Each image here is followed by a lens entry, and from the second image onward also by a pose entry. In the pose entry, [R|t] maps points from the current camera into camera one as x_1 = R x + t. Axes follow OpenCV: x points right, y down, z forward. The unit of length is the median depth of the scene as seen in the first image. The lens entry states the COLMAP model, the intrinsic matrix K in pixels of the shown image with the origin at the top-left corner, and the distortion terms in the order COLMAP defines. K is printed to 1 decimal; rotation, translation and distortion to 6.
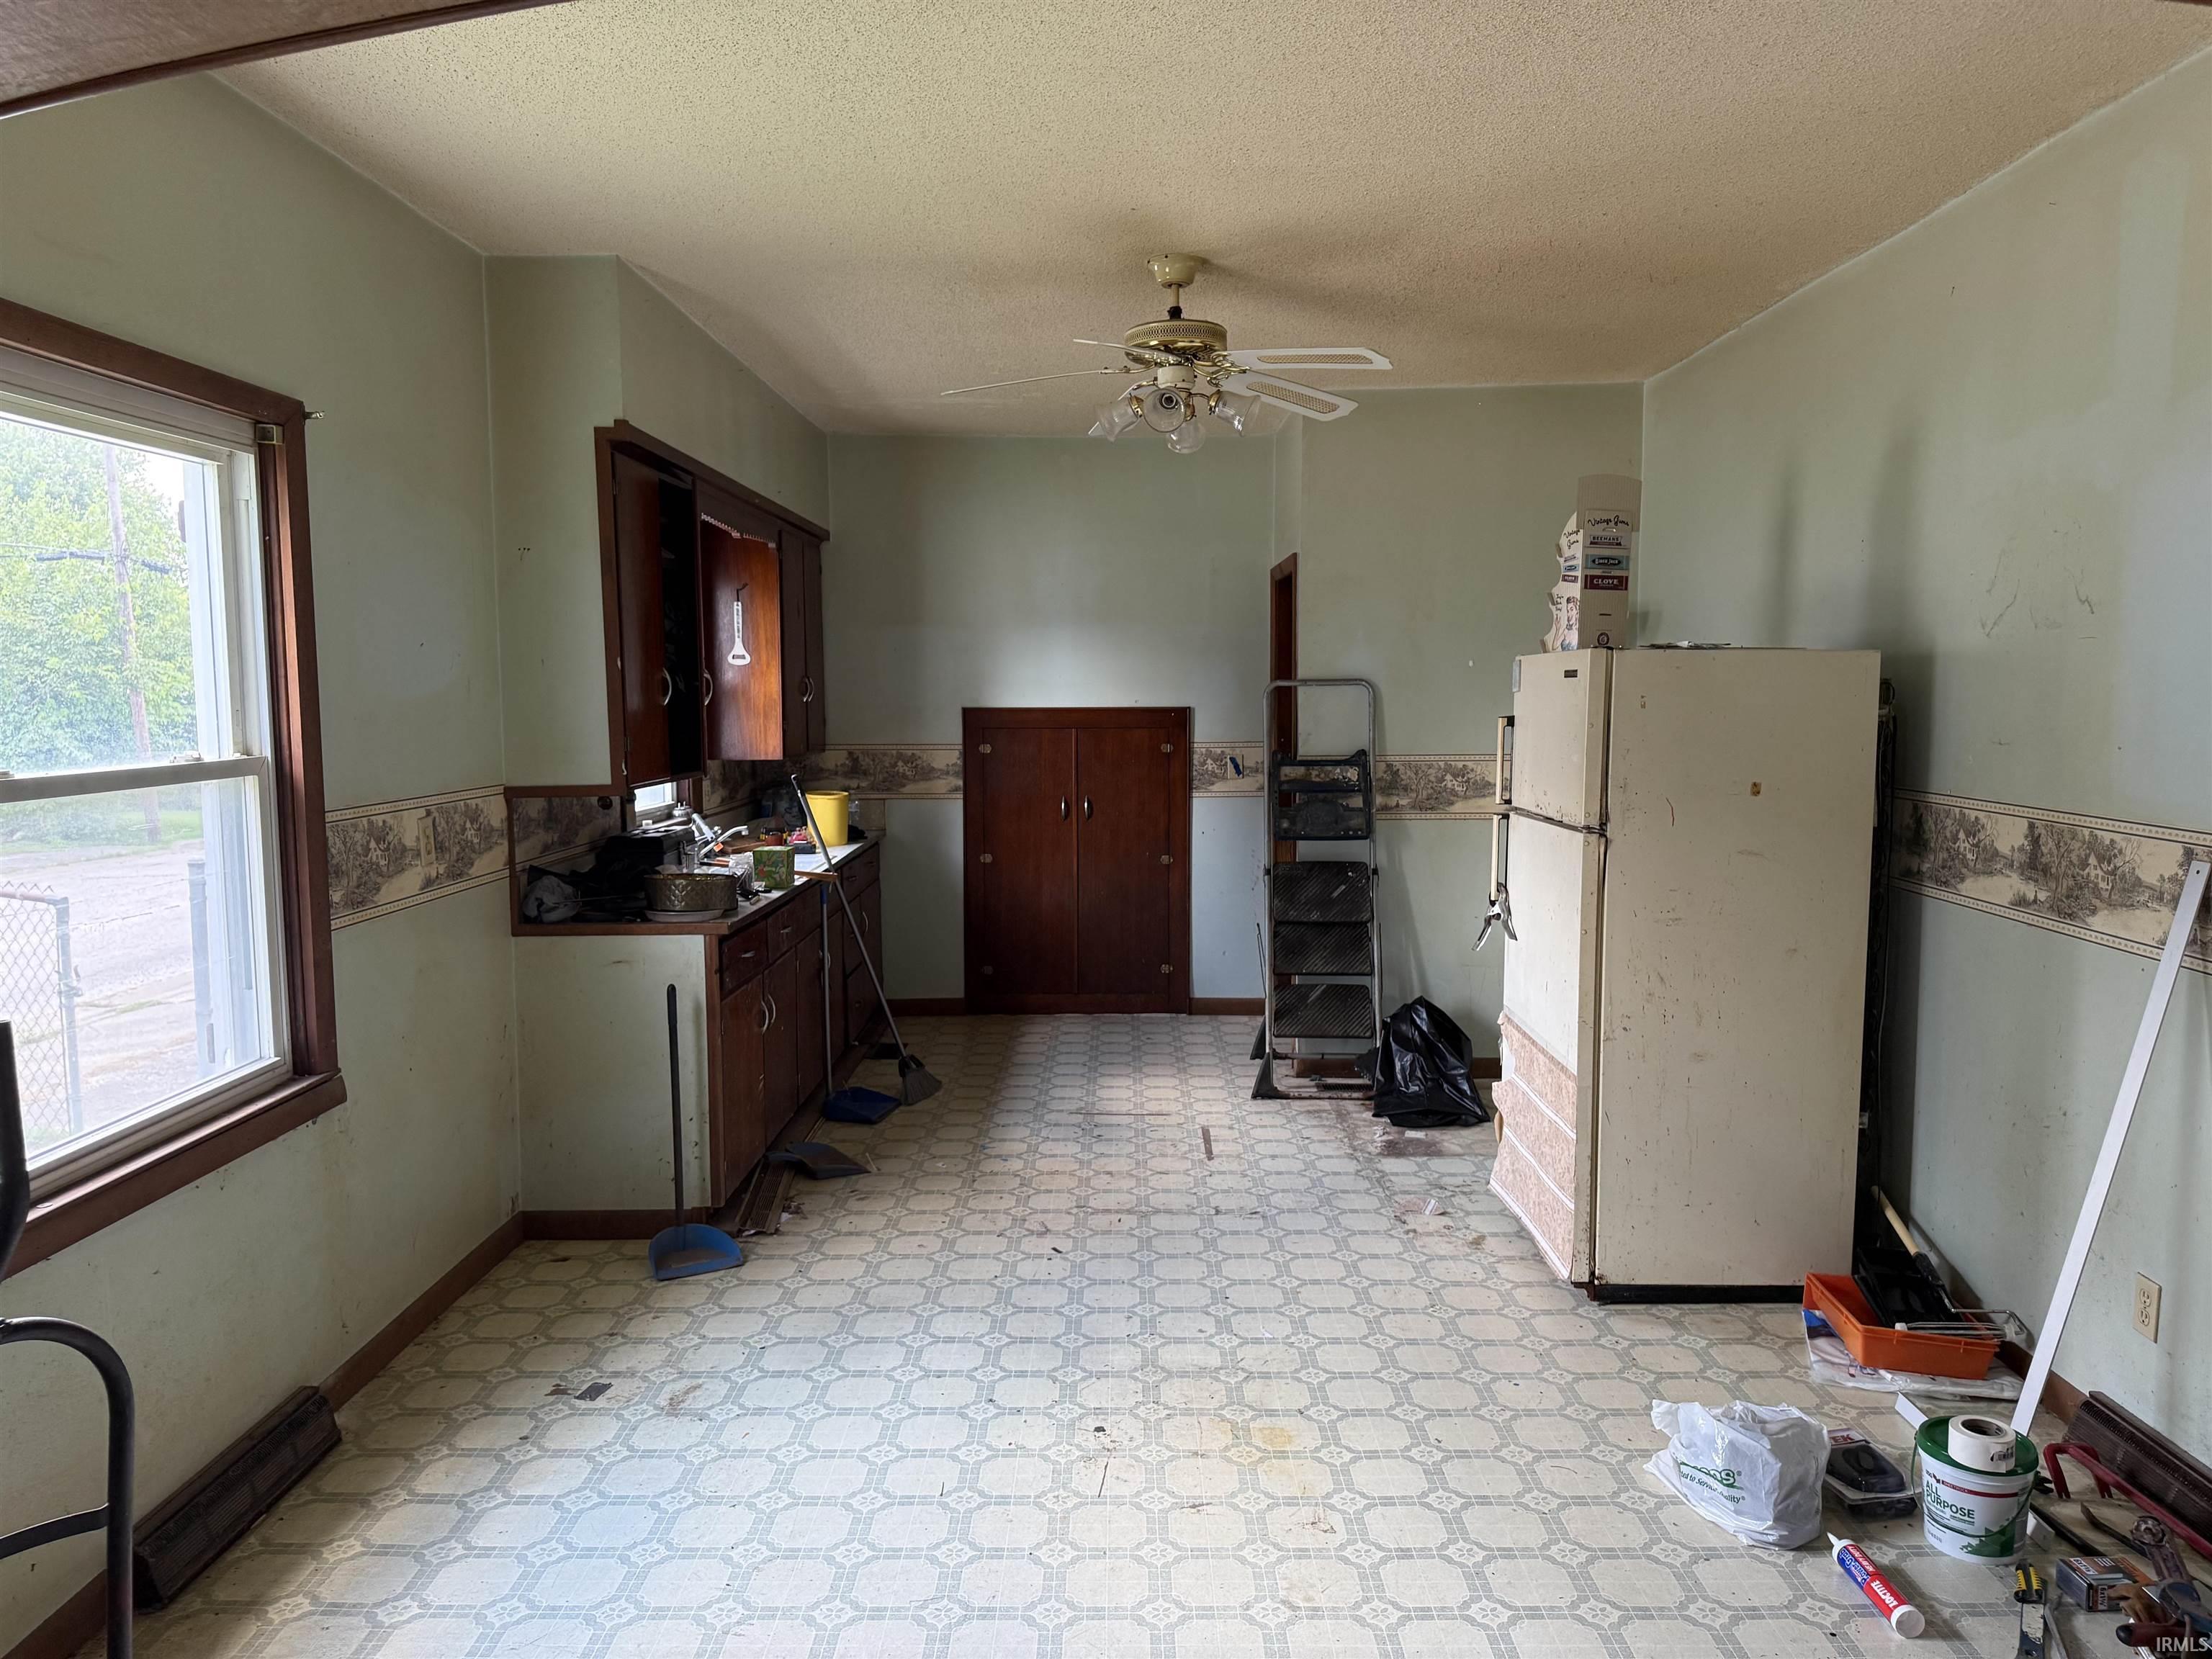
lens RADIAL K [[1528.0, 0, 1106.0], [0, 1528.0, 829.5], [0, 0, 1]] dist [0.200075, -0.386557]
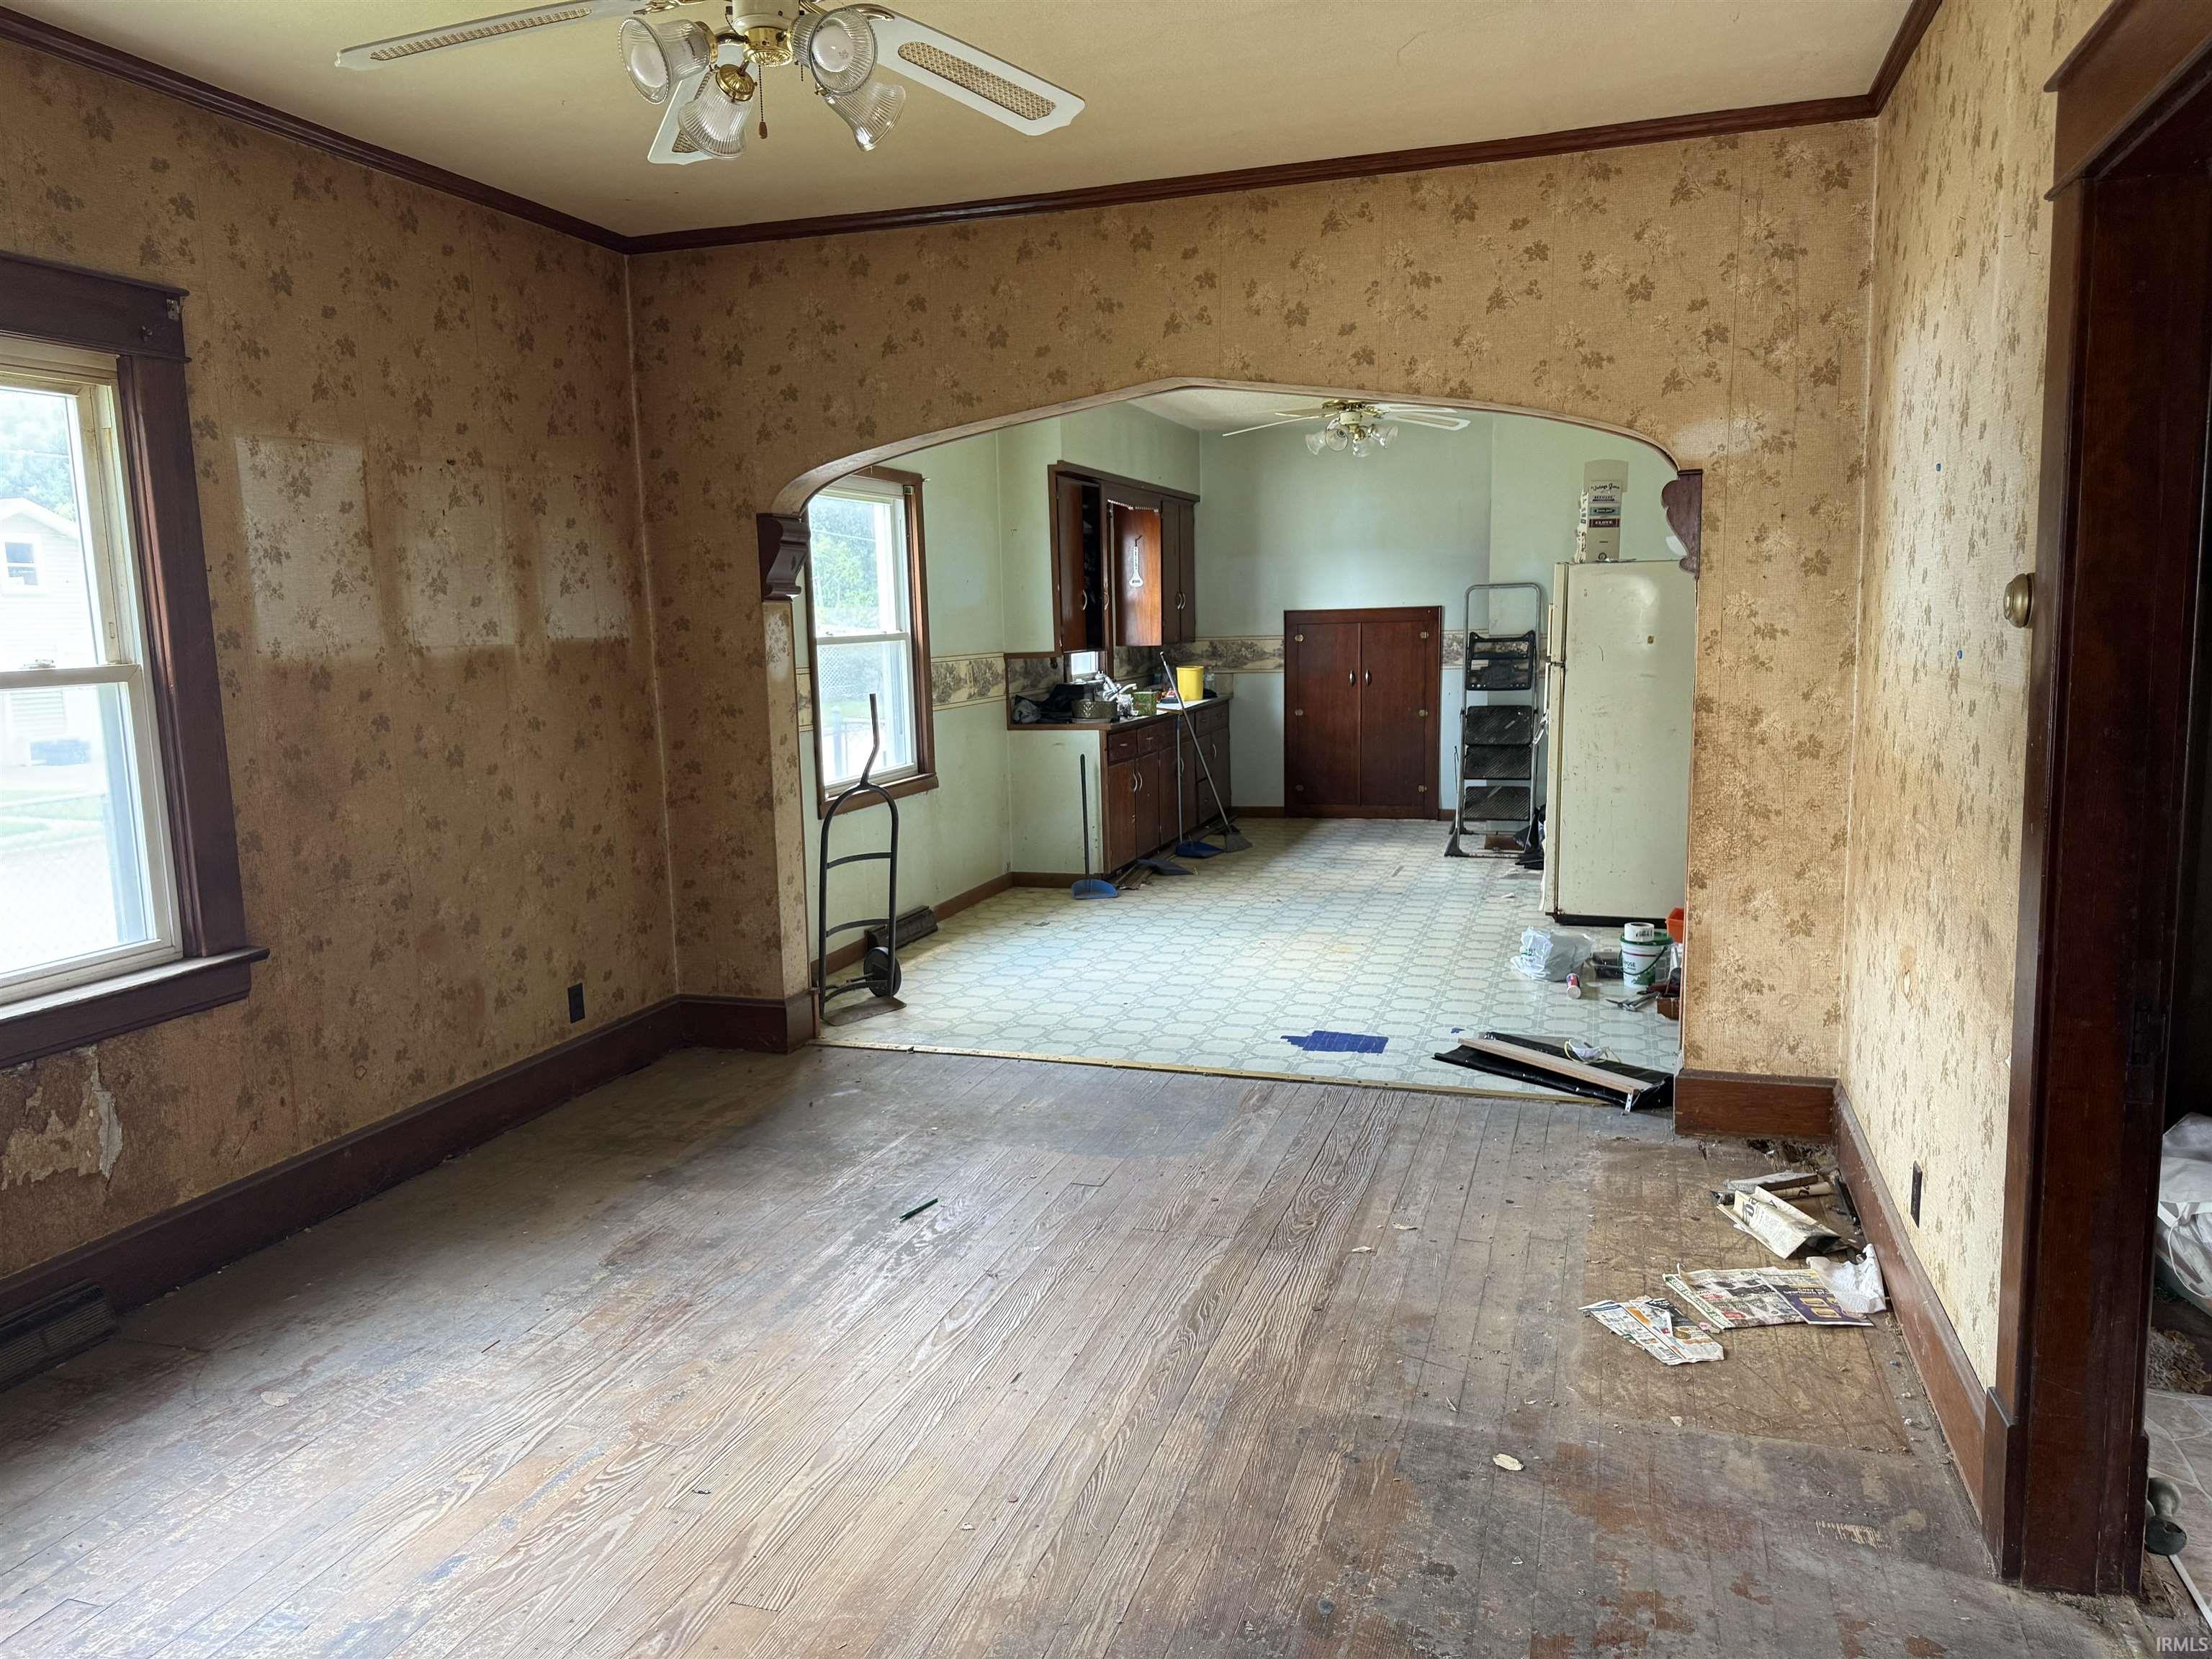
lens RADIAL K [[1528.0, 0, 1106.0], [0, 1528.0, 829.5], [0, 0, 1]] dist [0.200075, -0.386557]
pose [[0.954843, 0.023422, -0.296187, 0.226885], [-0.007735, 0.998510, 0.054025, 0.064560], [0.297011, -0.049294, 0.953601, -0.587460]]
